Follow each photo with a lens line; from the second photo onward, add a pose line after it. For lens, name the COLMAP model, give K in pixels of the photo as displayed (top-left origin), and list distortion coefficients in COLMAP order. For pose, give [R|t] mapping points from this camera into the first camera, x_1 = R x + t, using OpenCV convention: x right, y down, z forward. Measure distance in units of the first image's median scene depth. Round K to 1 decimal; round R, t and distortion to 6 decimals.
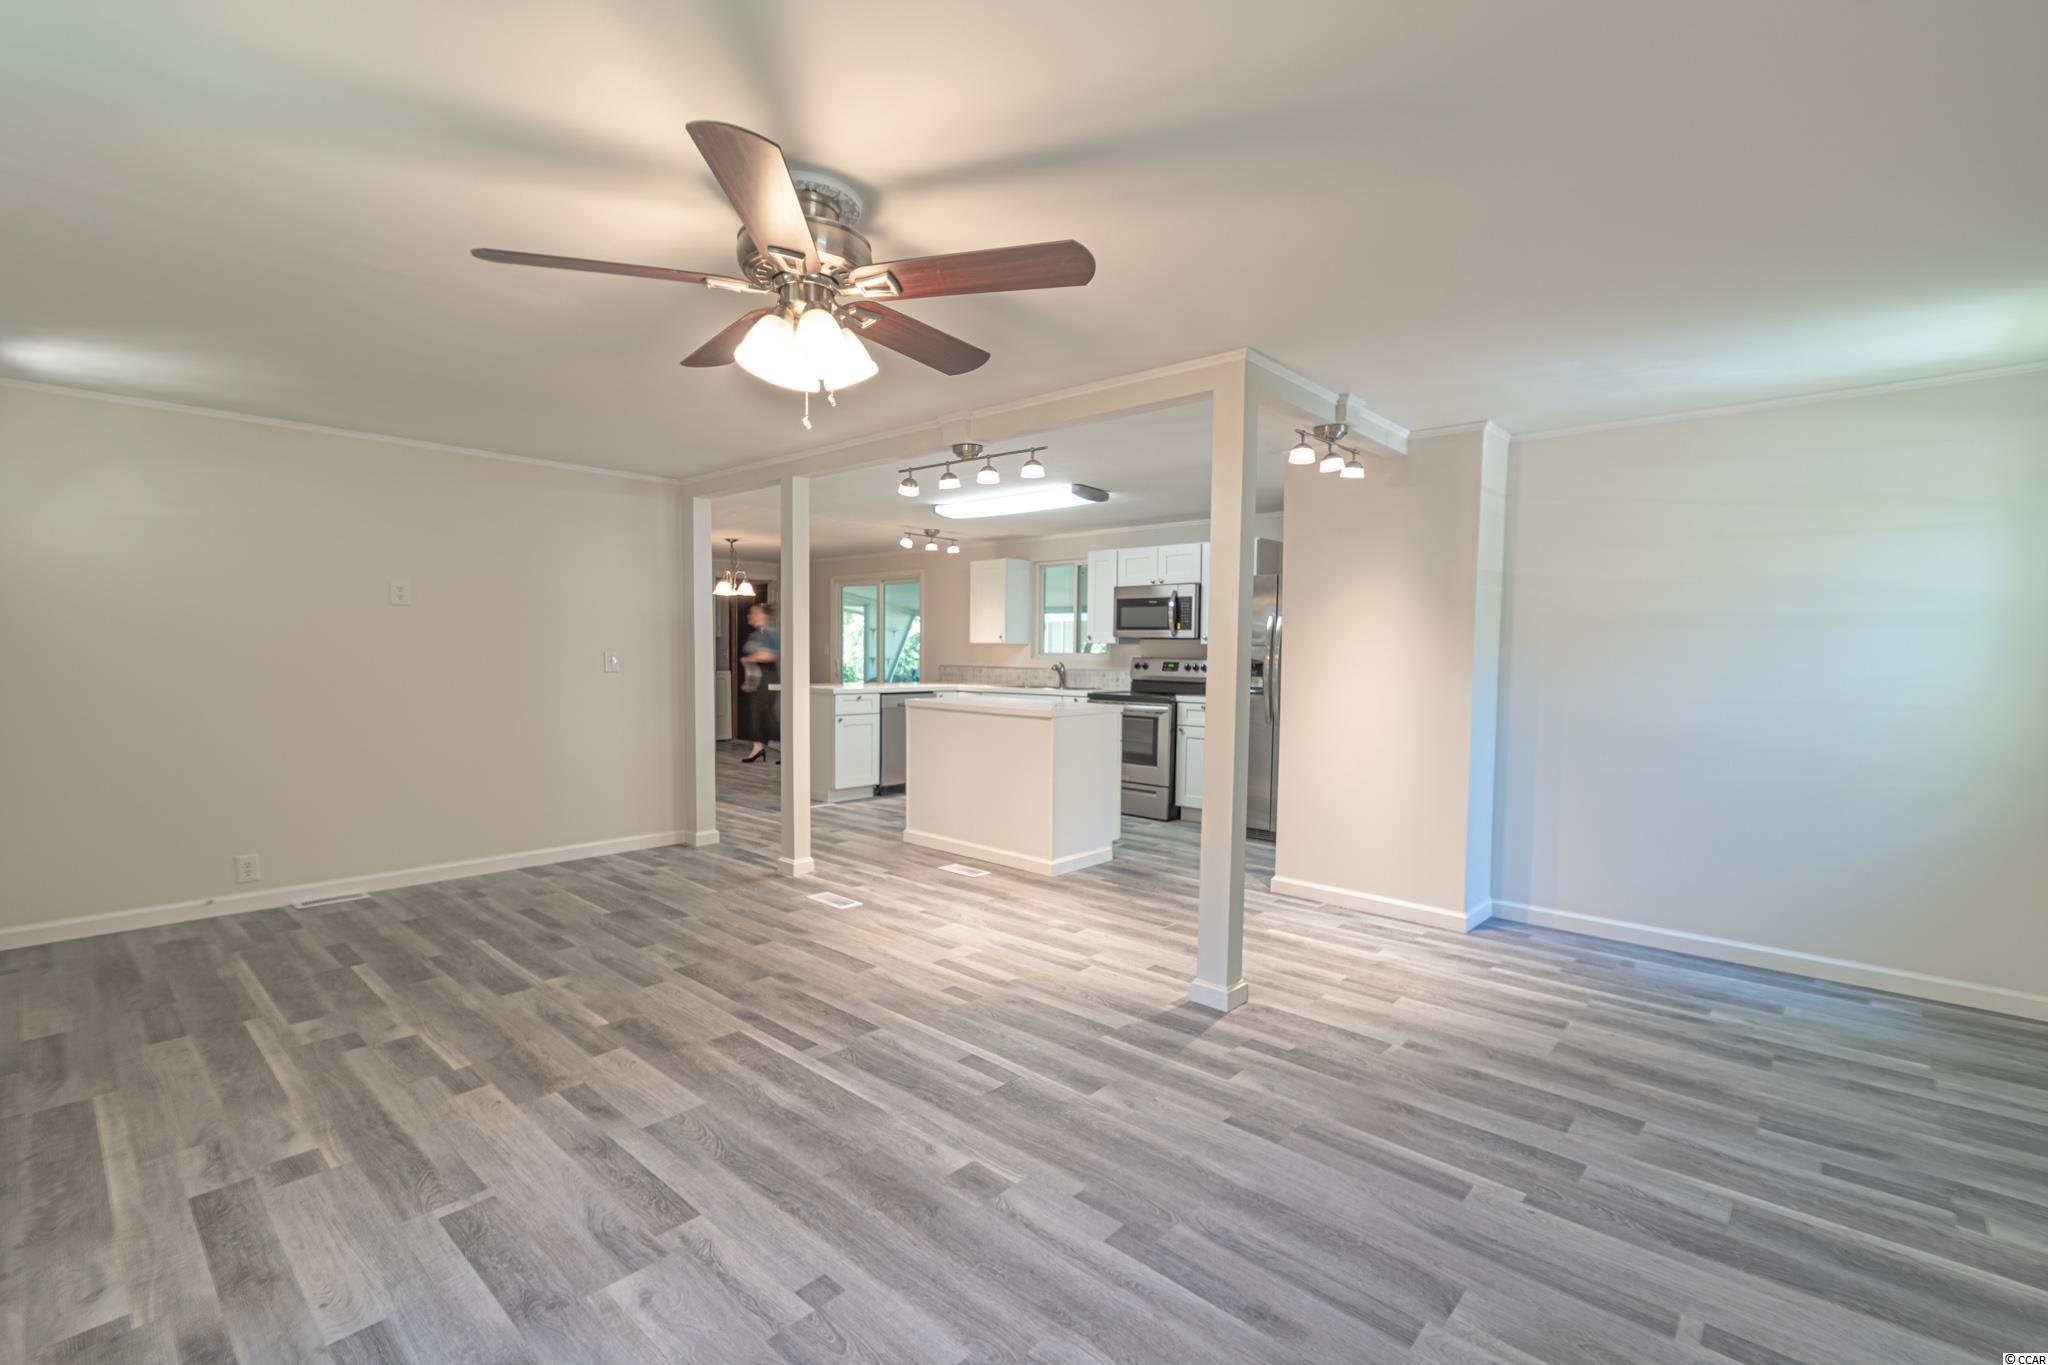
lens RADIAL K [[914.9, 0, 1002.5], [0, 914.9, 691.6], [0, 0, 1]] dist [0.001238, -0.000160]
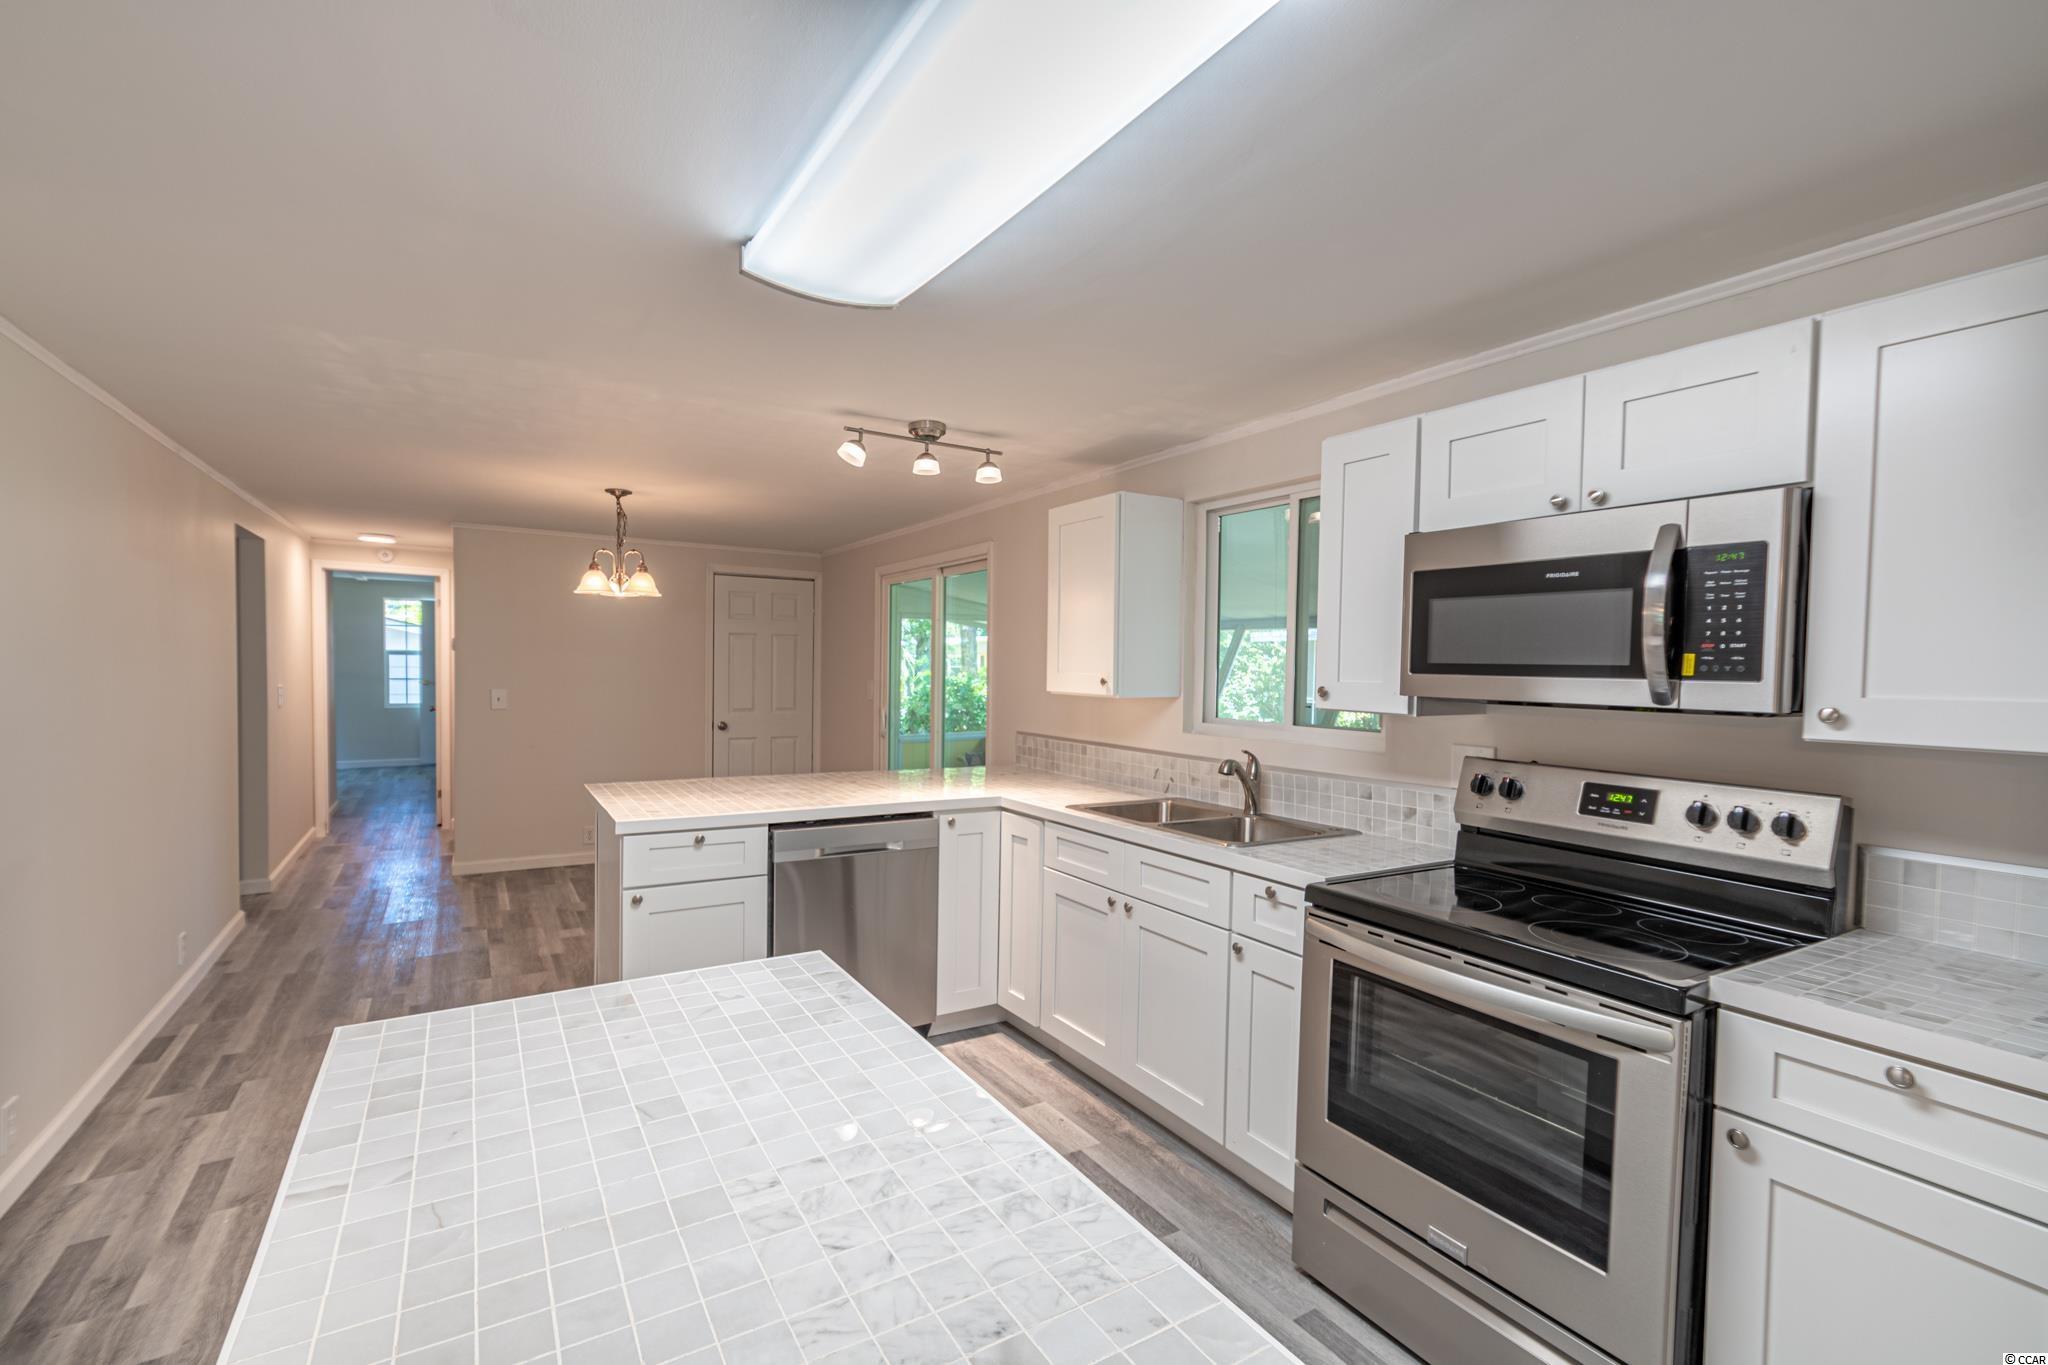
lens RADIAL K [[895.1, 0, 1001.8], [0, 895.1, 698.1], [0, 0, 1]] dist [0.011134, -0.005333]
pose [[0.960762, 0.013629, -0.277038, 0.074758], [-0.017388, 0.999787, -0.011117, -0.052659], [0.276828, 0.015498, 0.960795, 0.664892]]
